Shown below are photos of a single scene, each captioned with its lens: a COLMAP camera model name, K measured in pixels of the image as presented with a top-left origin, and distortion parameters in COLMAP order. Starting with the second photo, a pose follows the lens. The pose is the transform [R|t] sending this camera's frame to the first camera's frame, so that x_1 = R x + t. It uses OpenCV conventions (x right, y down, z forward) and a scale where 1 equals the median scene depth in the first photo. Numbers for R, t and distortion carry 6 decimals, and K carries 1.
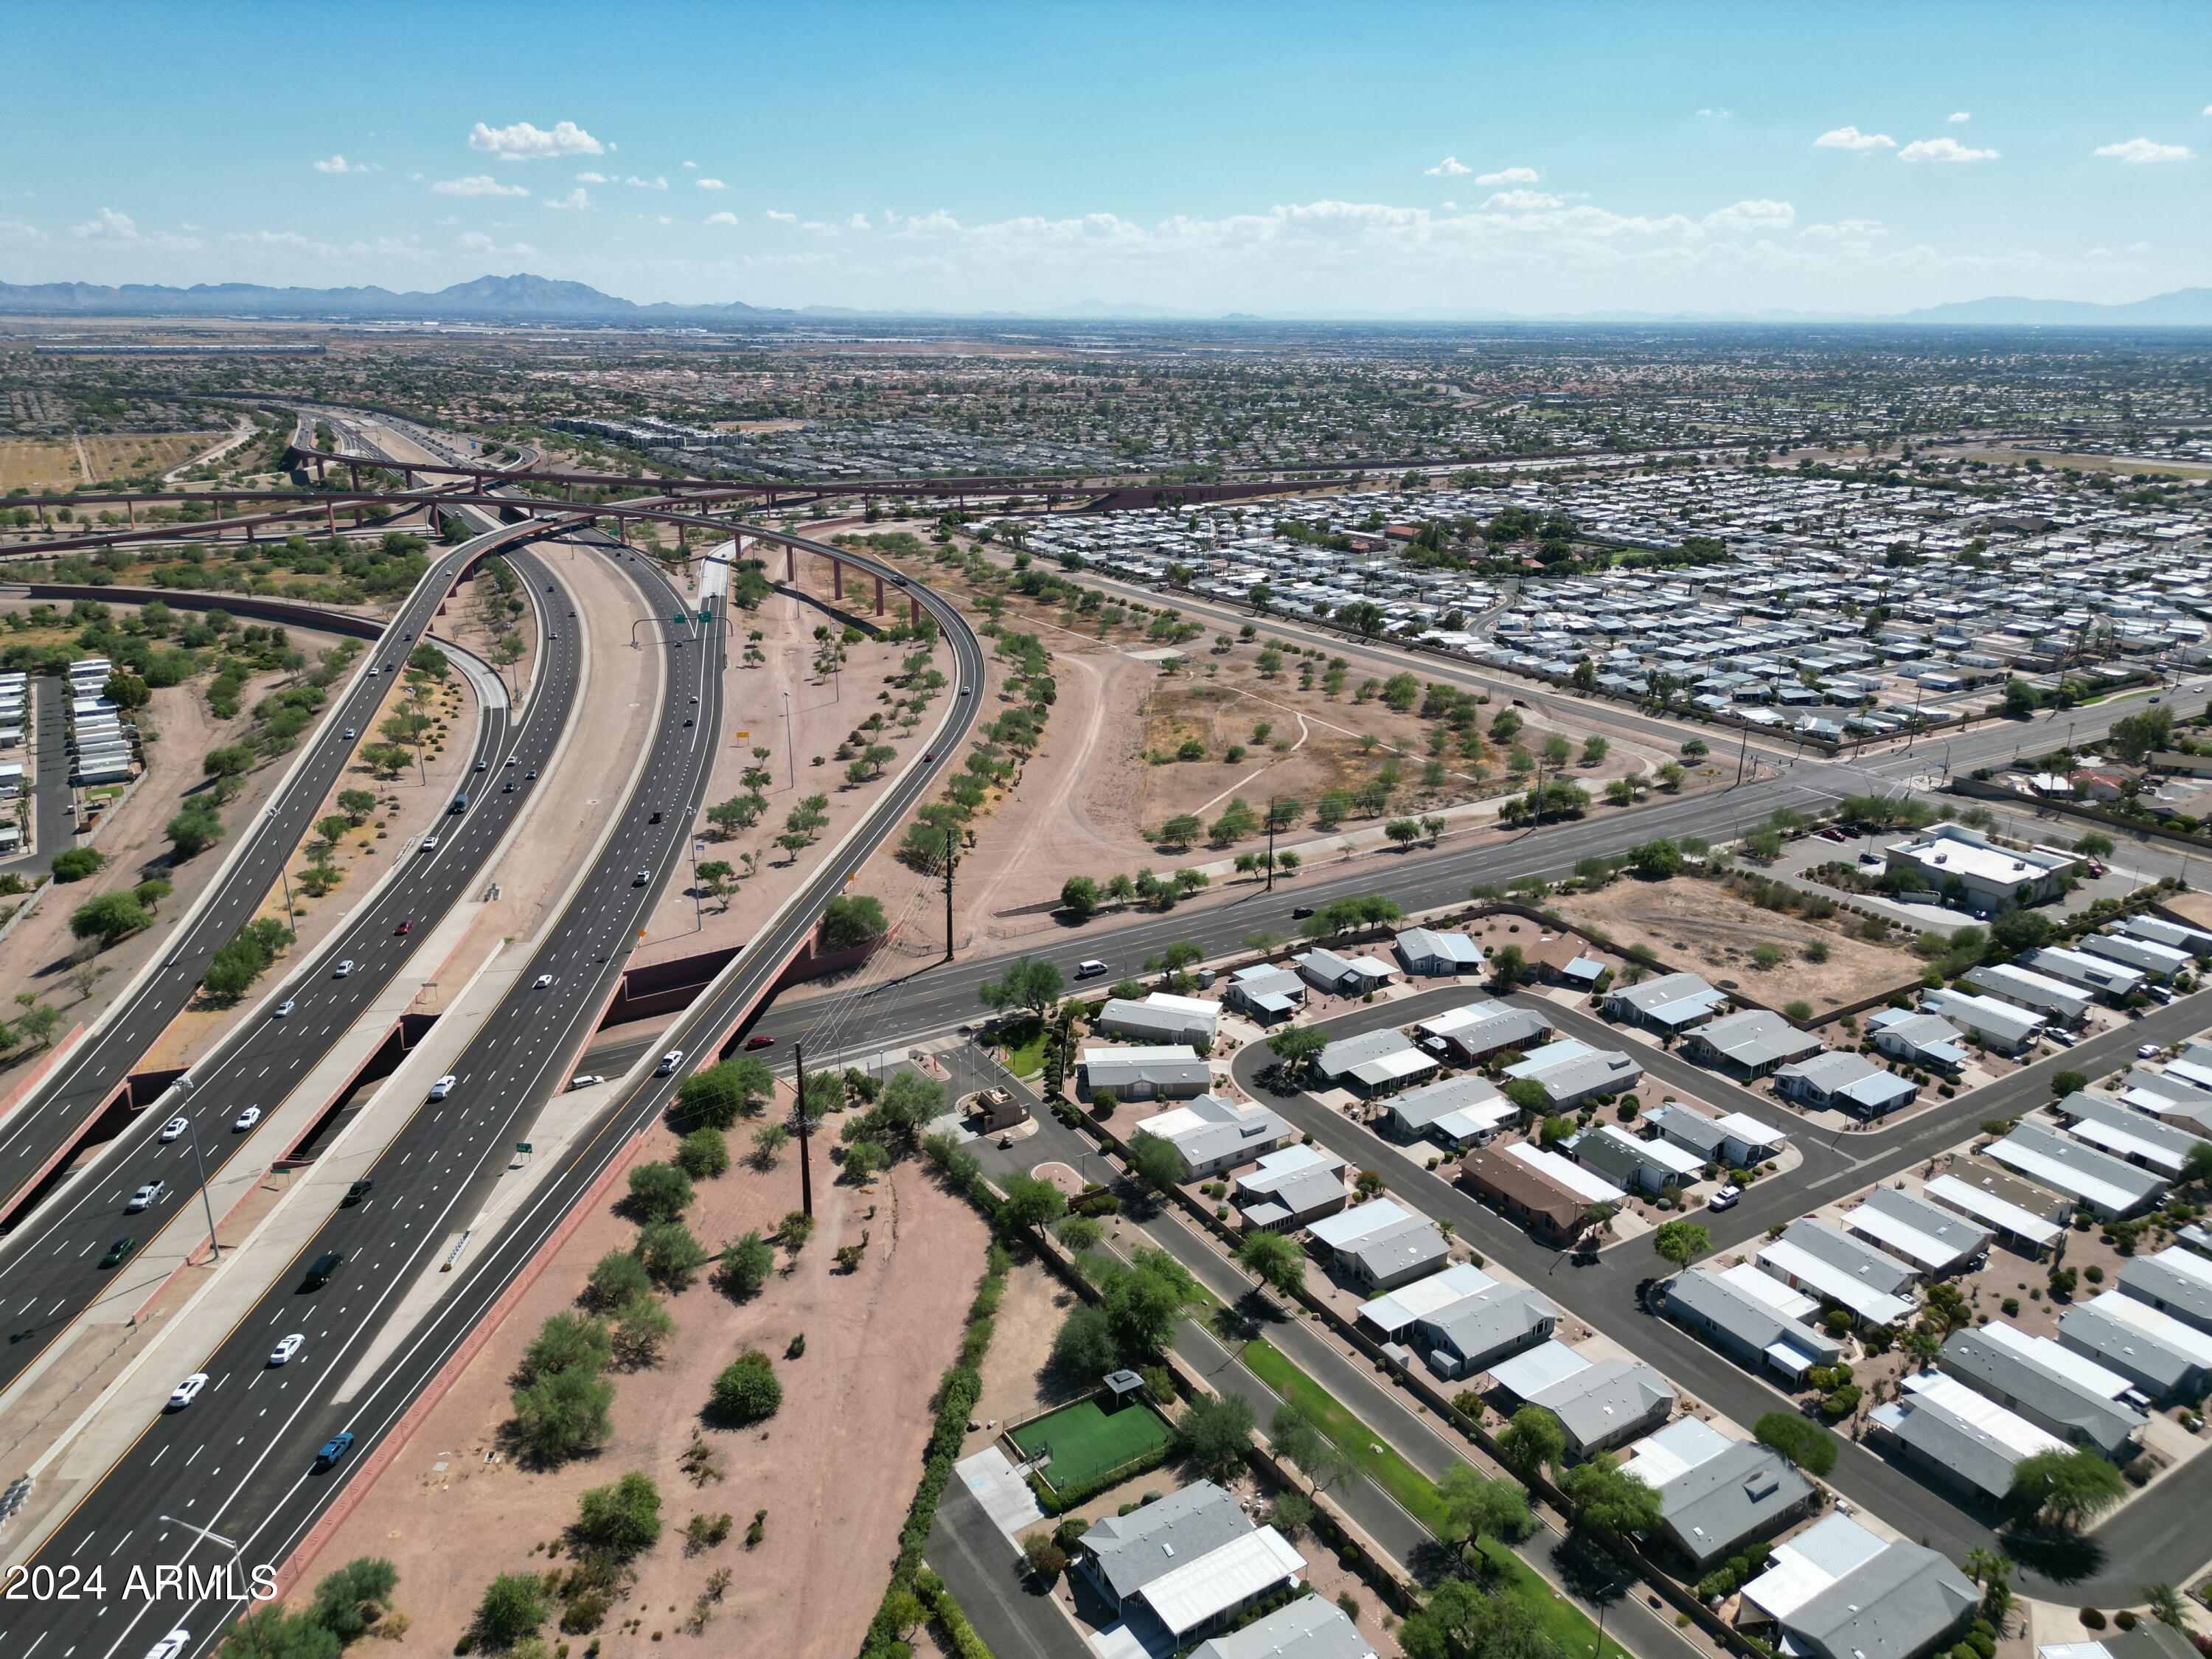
lens RADIAL K [[1536.0, 0, 1059.5], [0, 1536.0, 836.7], [0, 0, 1]] dist [0.002459, 0.001764]
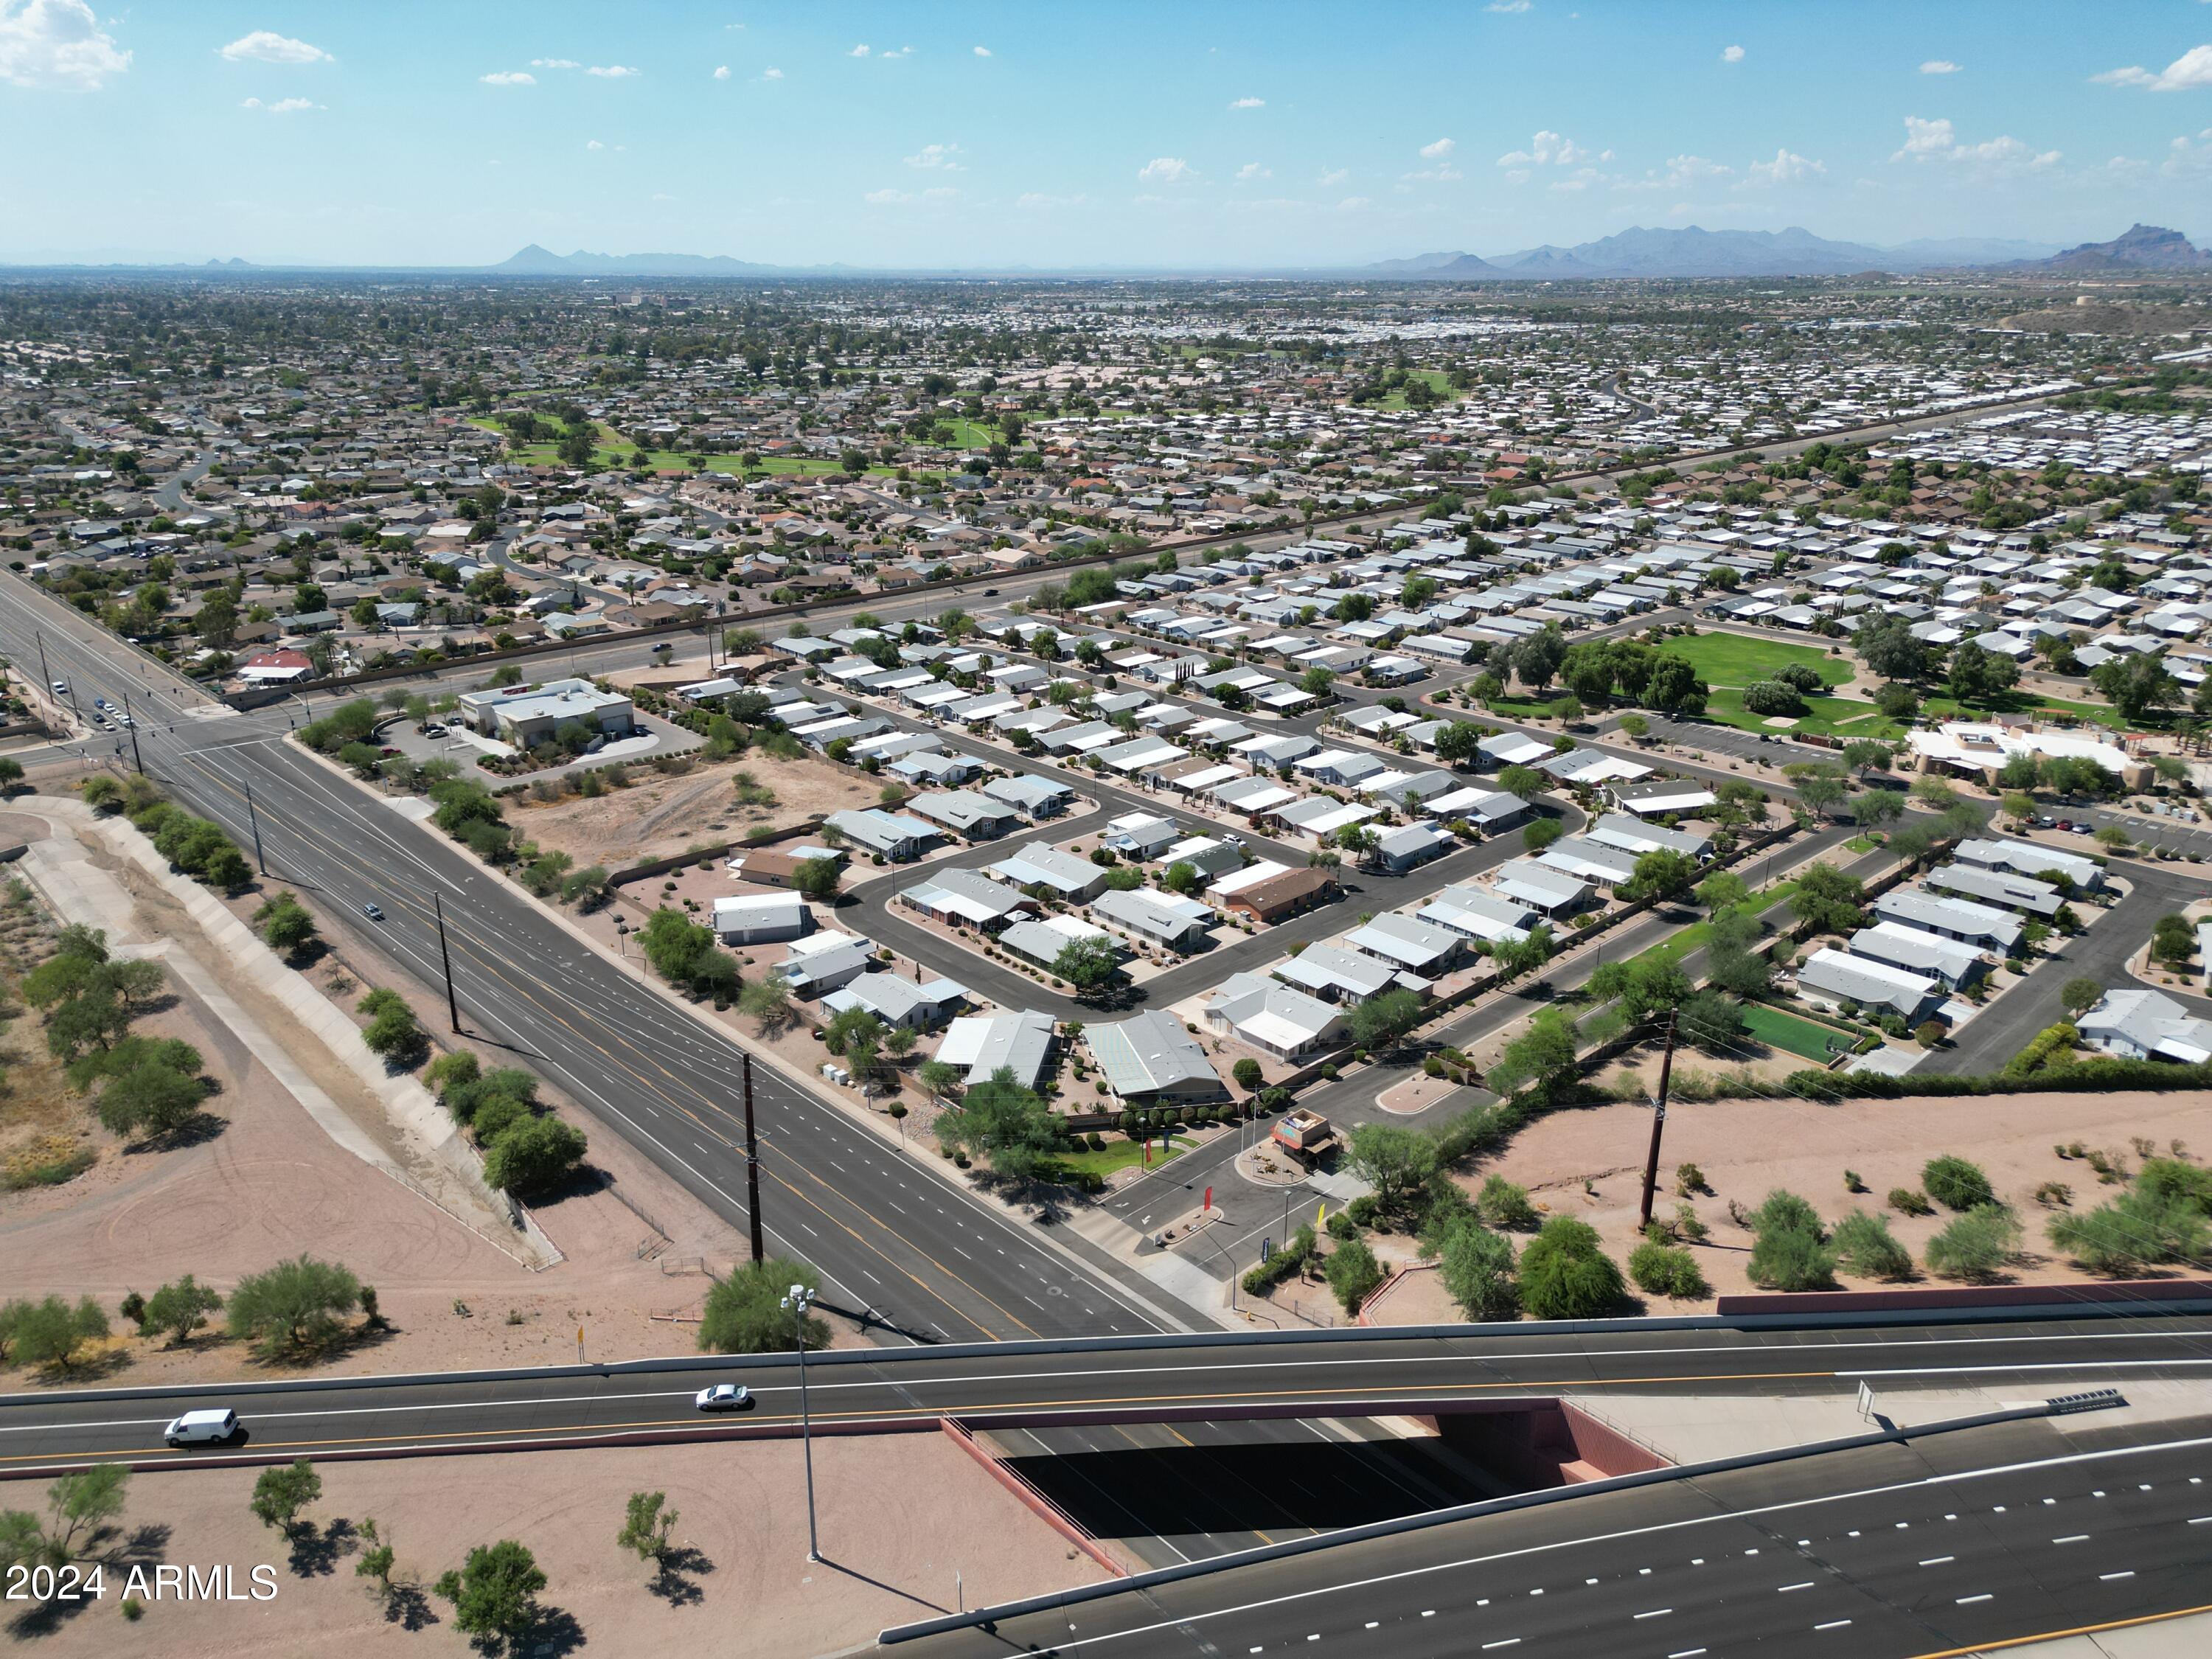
lens RADIAL K [[1556.6, 0, 1093.6], [0, 1556.6, 823.9], [0, 0, 1]] dist [0.080085, -0.076408]
pose [[-0.215034, -0.326856, 0.920285, -0.822825], [0.308423, 0.871375, 0.381551, -0.349499], [-0.926626, 0.365884, -0.086565, 1.328301]]
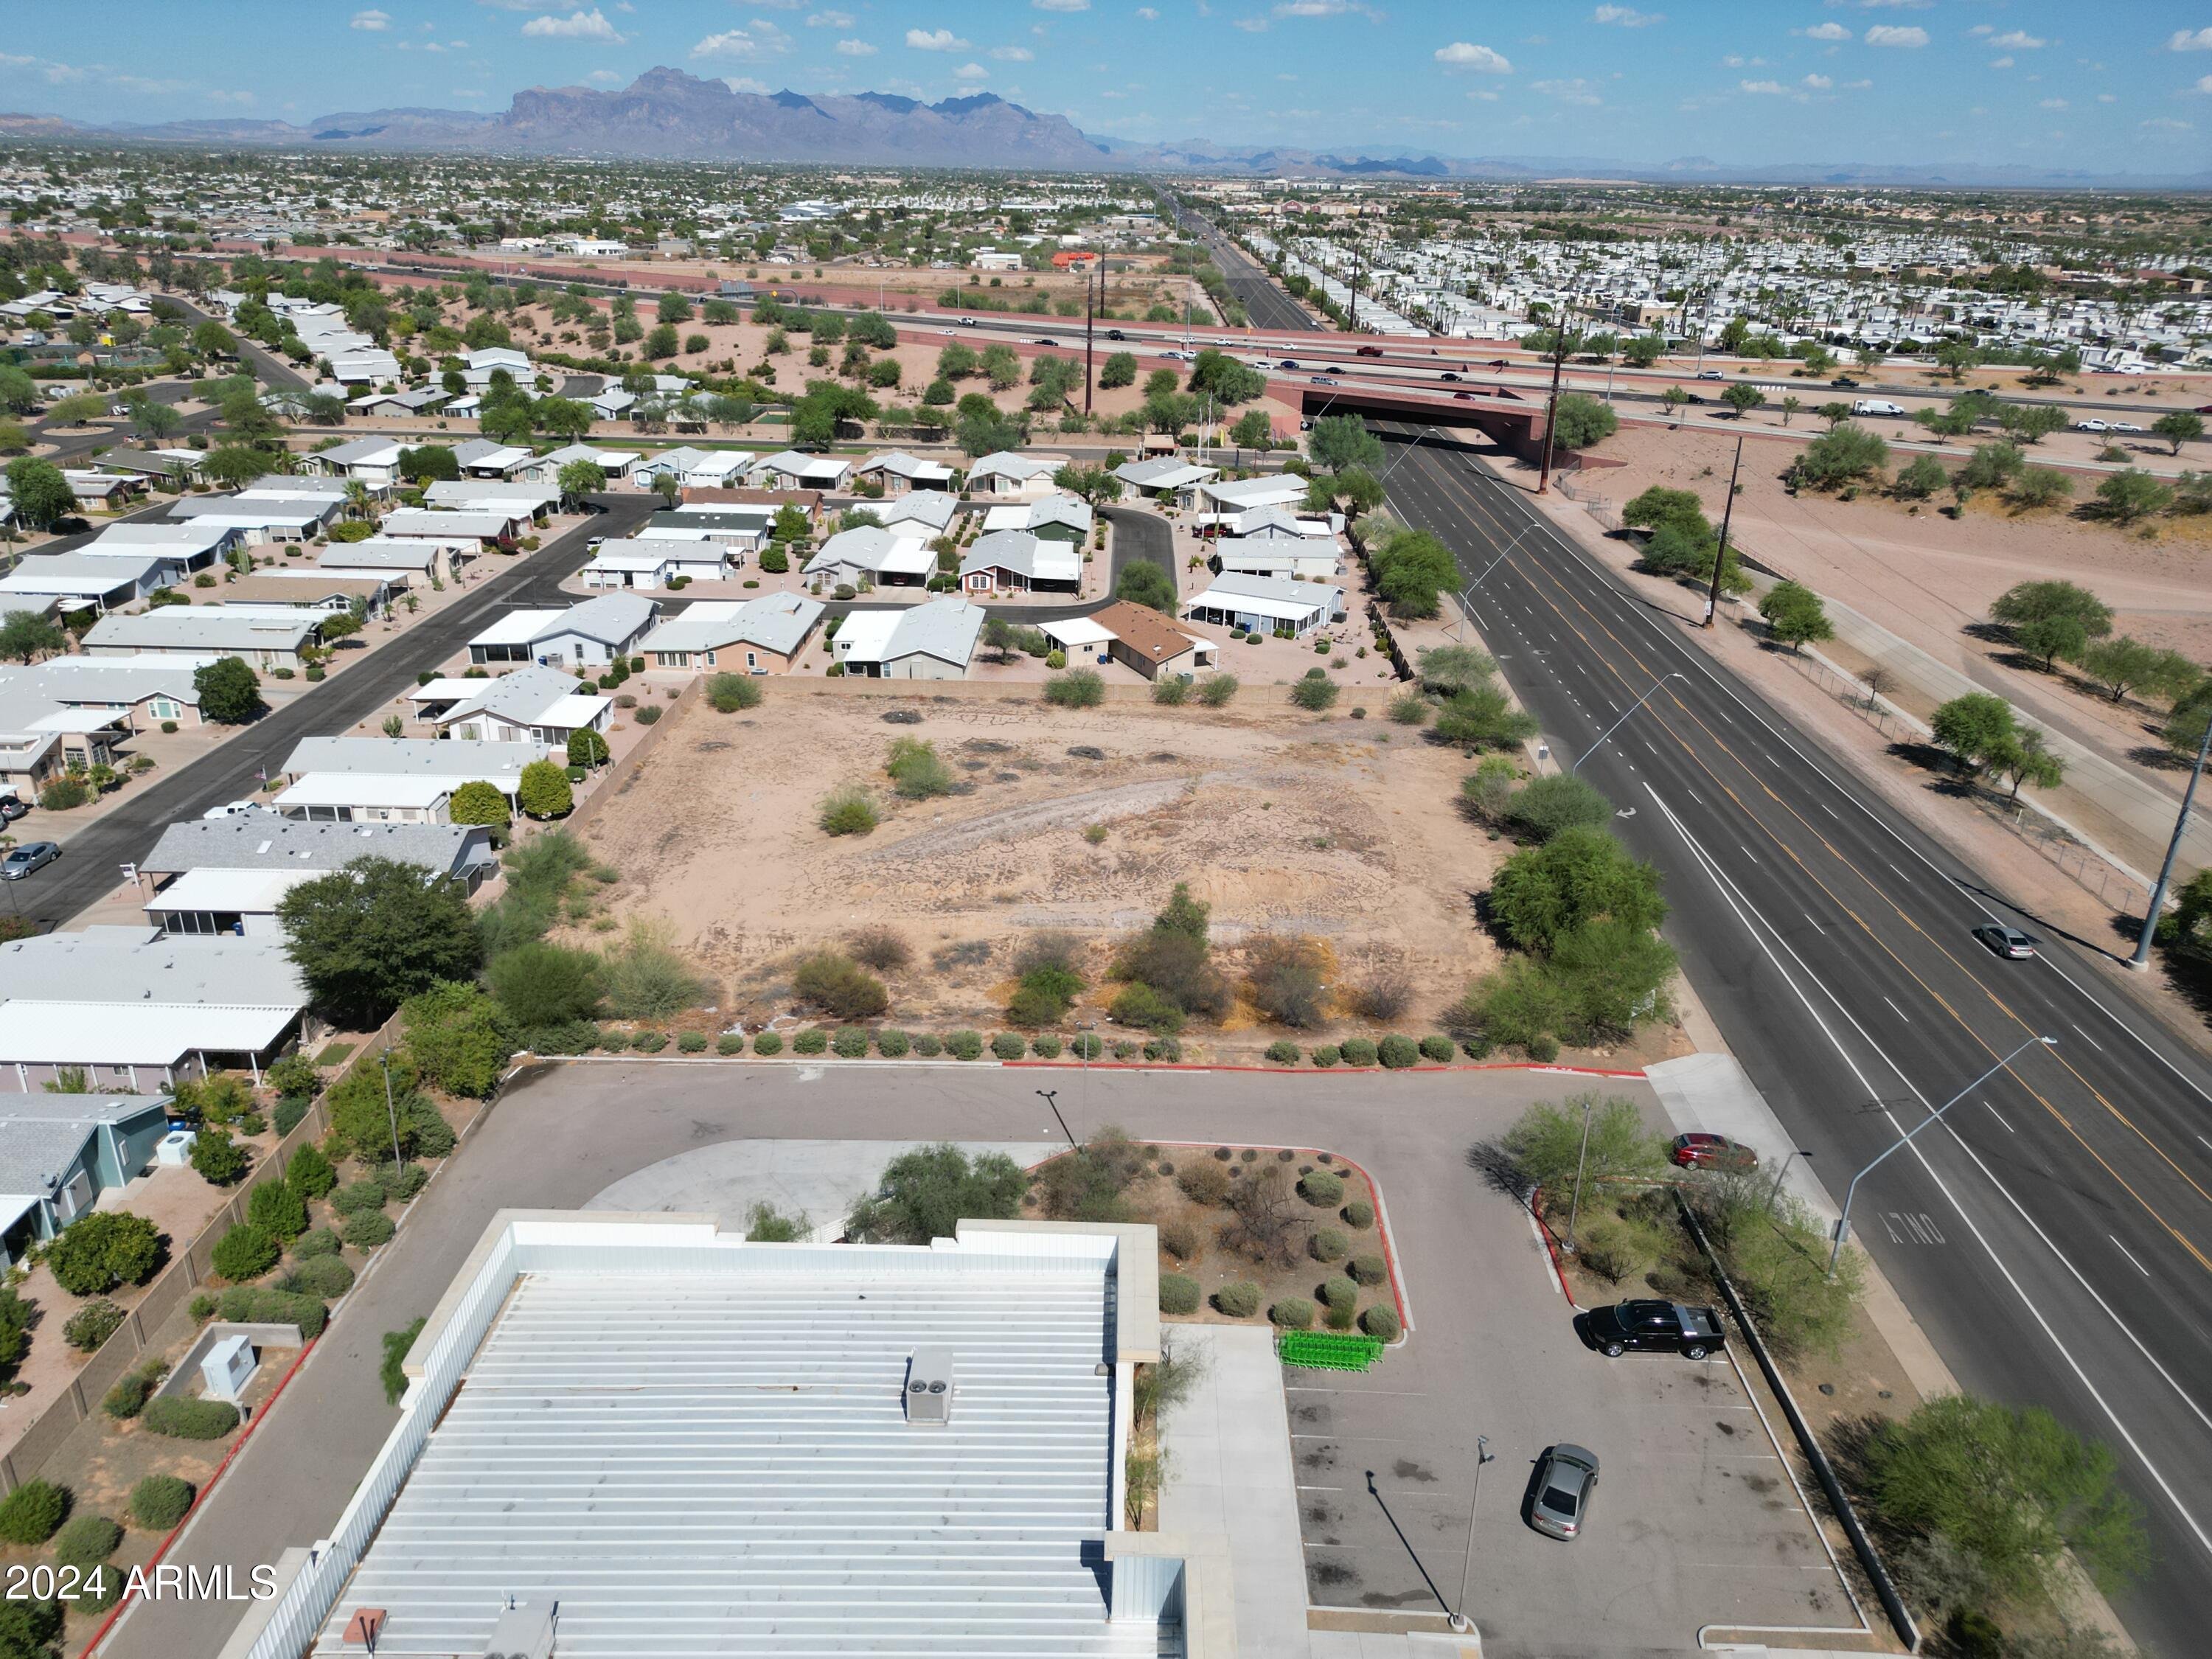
lens RADIAL K [[1555.9, 0, 1093.4], [0, 1555.9, 835.0], [0, 0, 1]] dist [0.067583, -0.064571]
pose [[-0.529364, 0.323613, -0.784250, 1.153769], [-0.282841, 0.804192, 0.522758, -0.213639], [0.799859, 0.498547, -0.334180, 1.776472]]
